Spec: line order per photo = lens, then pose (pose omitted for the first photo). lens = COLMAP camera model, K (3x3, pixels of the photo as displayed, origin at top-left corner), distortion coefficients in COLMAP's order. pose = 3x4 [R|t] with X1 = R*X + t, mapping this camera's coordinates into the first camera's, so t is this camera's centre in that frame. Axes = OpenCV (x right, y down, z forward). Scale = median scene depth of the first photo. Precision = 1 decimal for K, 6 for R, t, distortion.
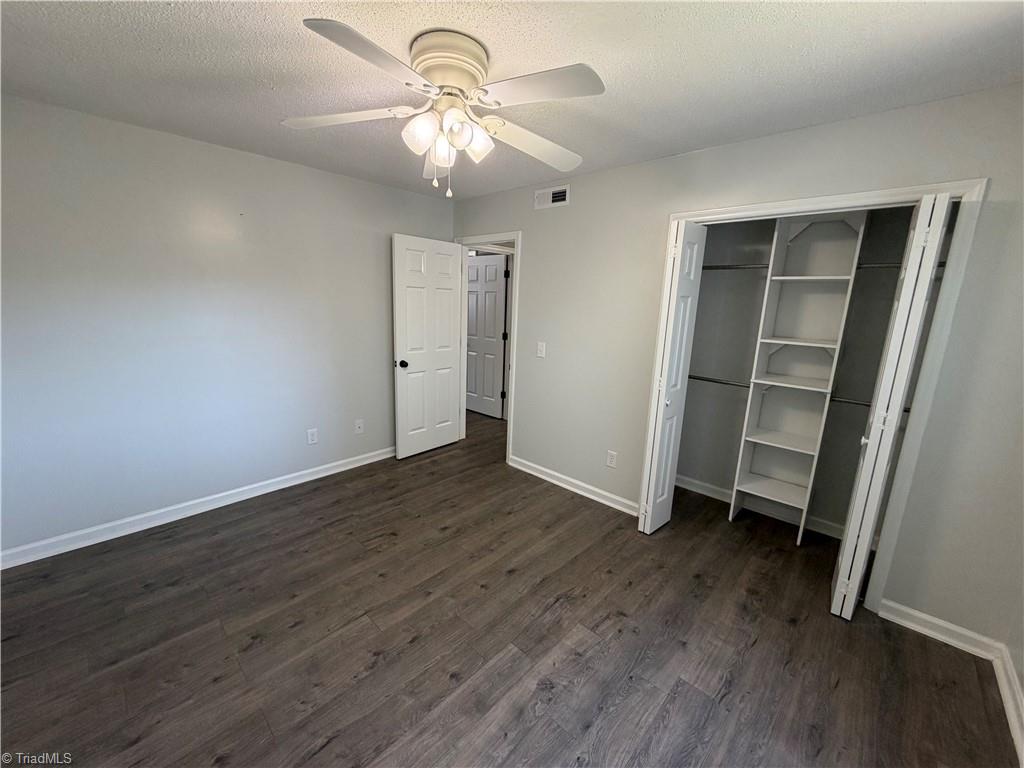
lens RADIAL K [[408.0, 0, 512.0], [0, 408.0, 384.0], [0, 0, 1]] dist [-0.000248, 0.000046]
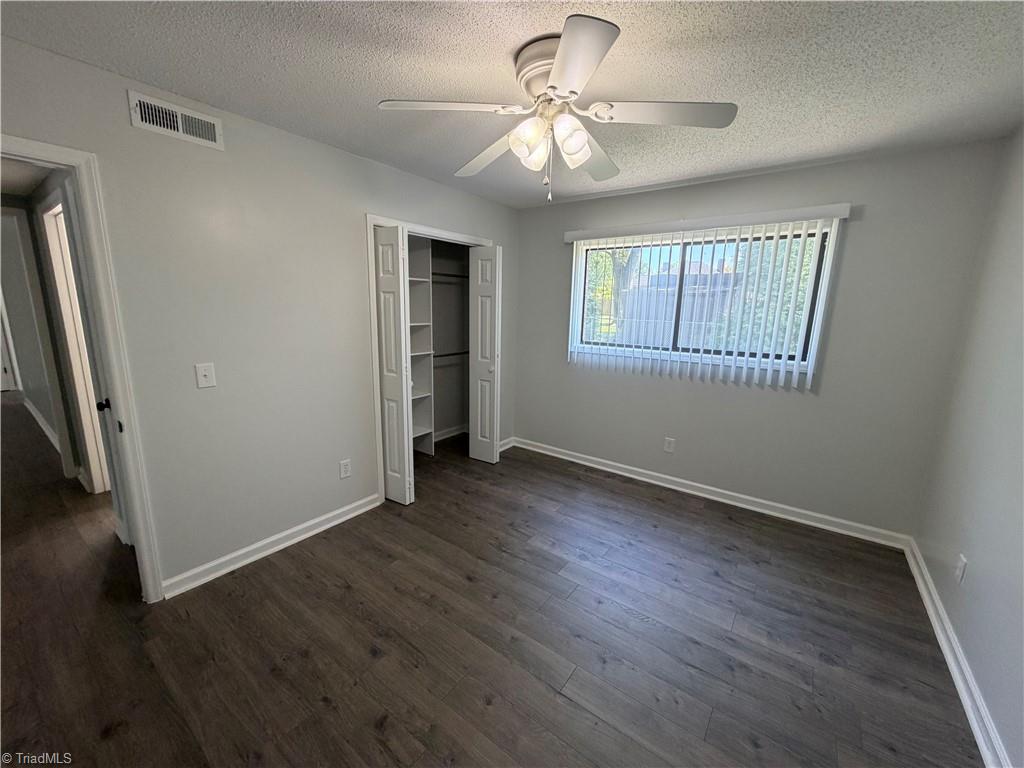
lens RADIAL K [[408.0, 0, 512.0], [0, 408.0, 384.0], [0, 0, 1]] dist [-0.000248, 0.000046]
pose [[-0.117503, -0.225972, 0.967021, -0.786713], [0.176763, 0.953458, 0.244281, -0.189371], [-0.977214, 0.199638, -0.072090, 0.813407]]
